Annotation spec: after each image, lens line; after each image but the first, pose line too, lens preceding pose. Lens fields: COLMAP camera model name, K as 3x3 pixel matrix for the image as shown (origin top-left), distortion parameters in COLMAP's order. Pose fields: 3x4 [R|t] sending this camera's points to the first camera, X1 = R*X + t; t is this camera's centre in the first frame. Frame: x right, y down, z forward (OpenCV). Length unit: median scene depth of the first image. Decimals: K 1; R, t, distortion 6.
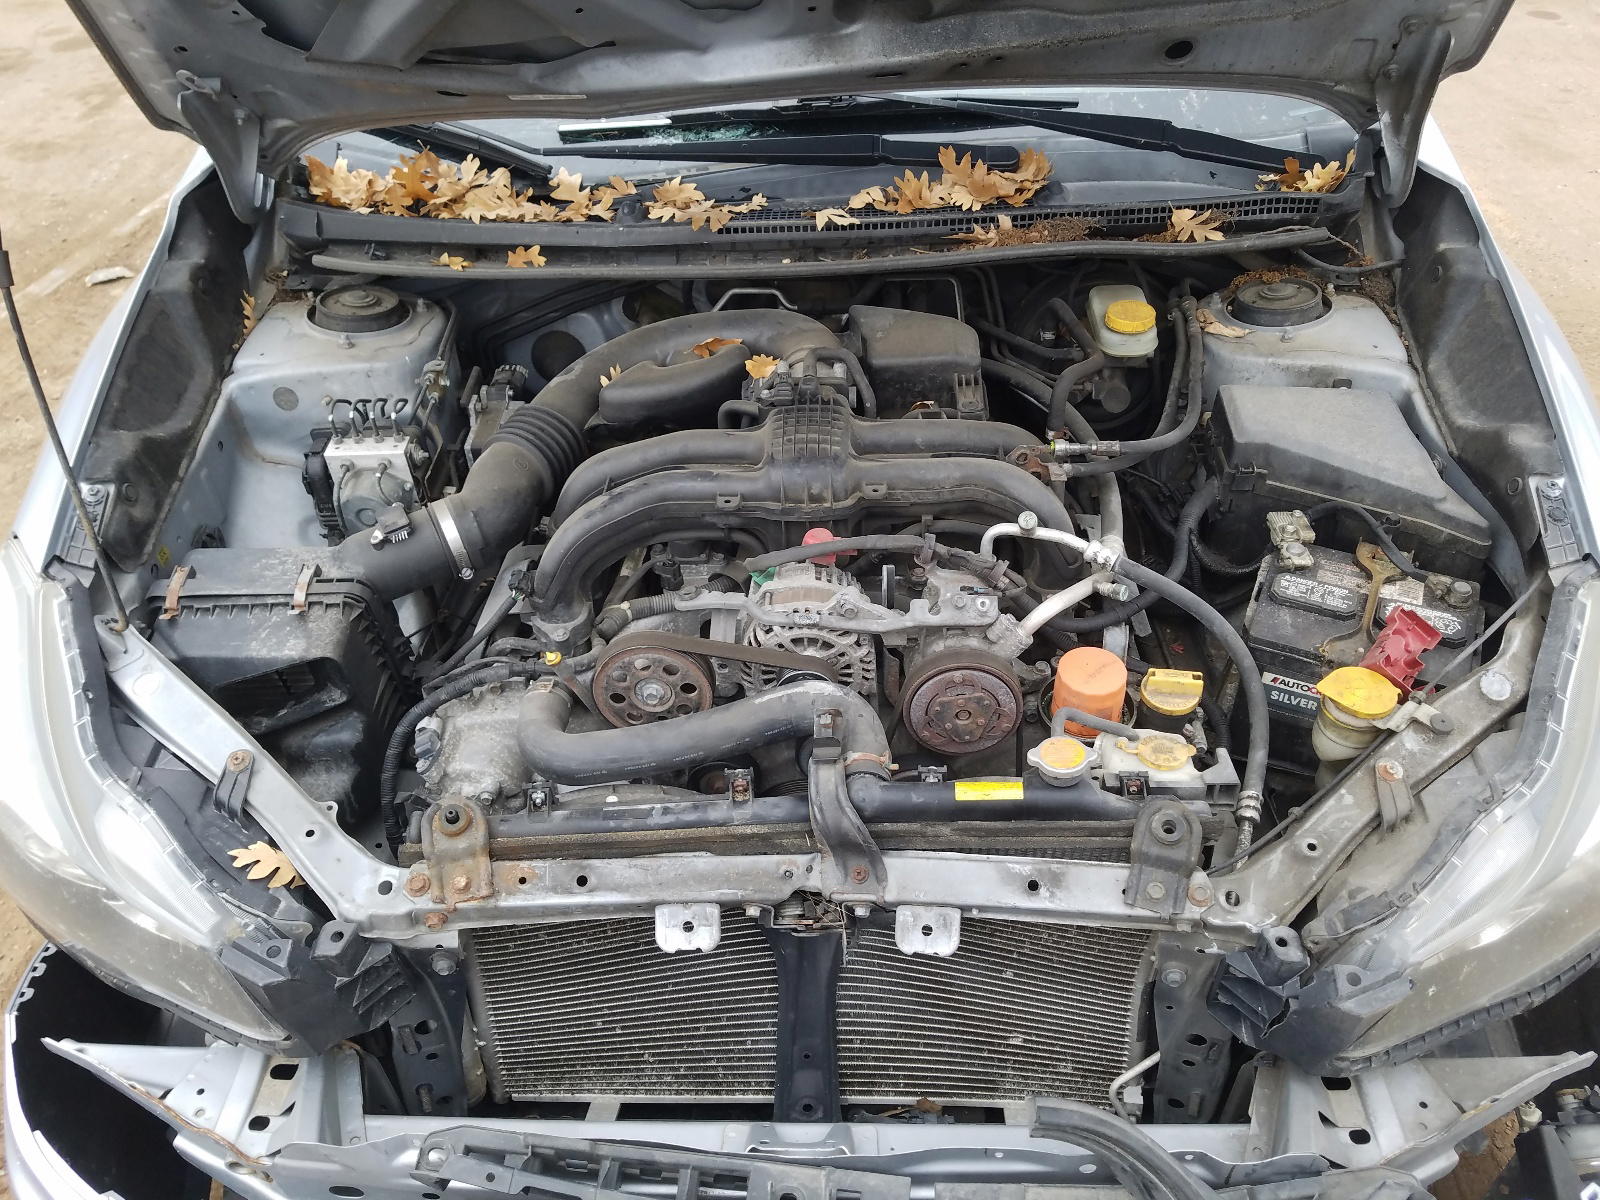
lens RADIAL K [[1214.7, 0, 800.1], [0, 1214.7, 606.6], [0, 0, 1]] dist [0.016937, 0.006085]
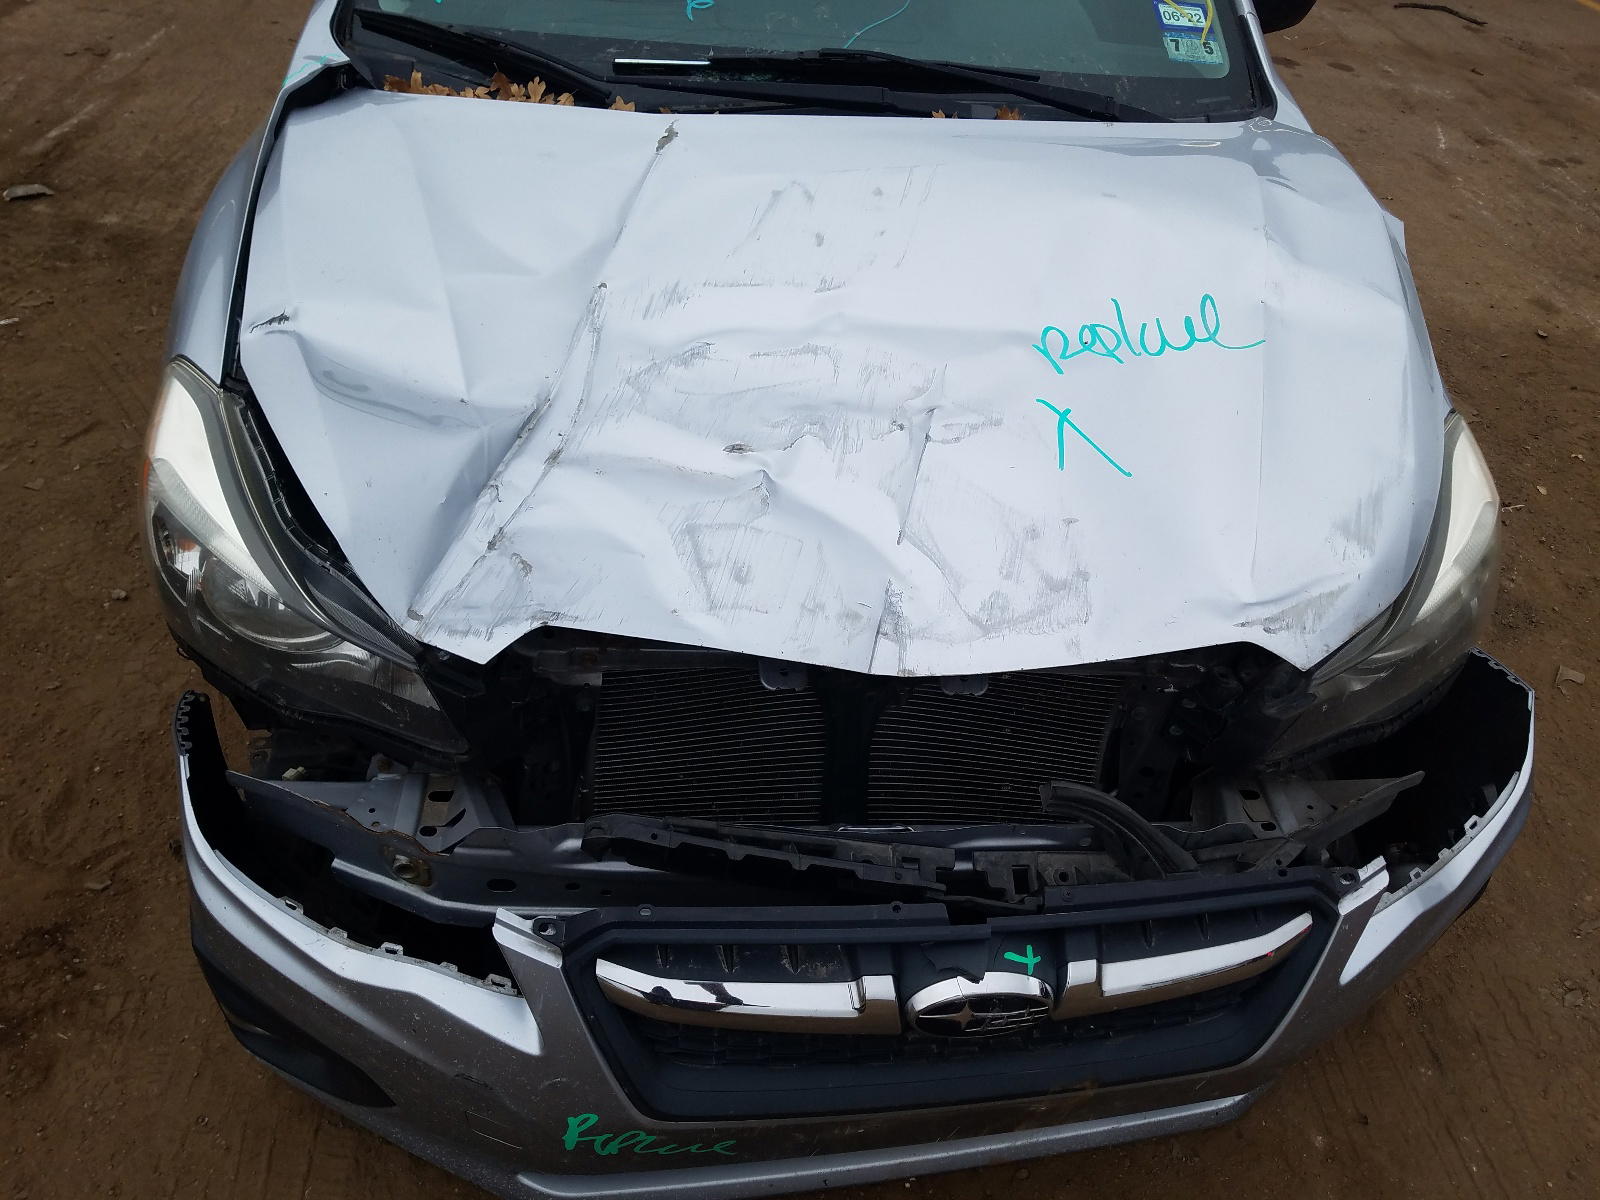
lens RADIAL K [[1214.7, 0, 800.8], [0, 1214.7, 593.4], [0, 0, 1]] dist [0.016937, 0.006085]
pose [[0.988693, 0.023517, 0.148097, -0.241474], [-0.021423, 0.999647, -0.015723, 0.181546], [-0.148414, 0.012373, 0.988848, -0.248568]]
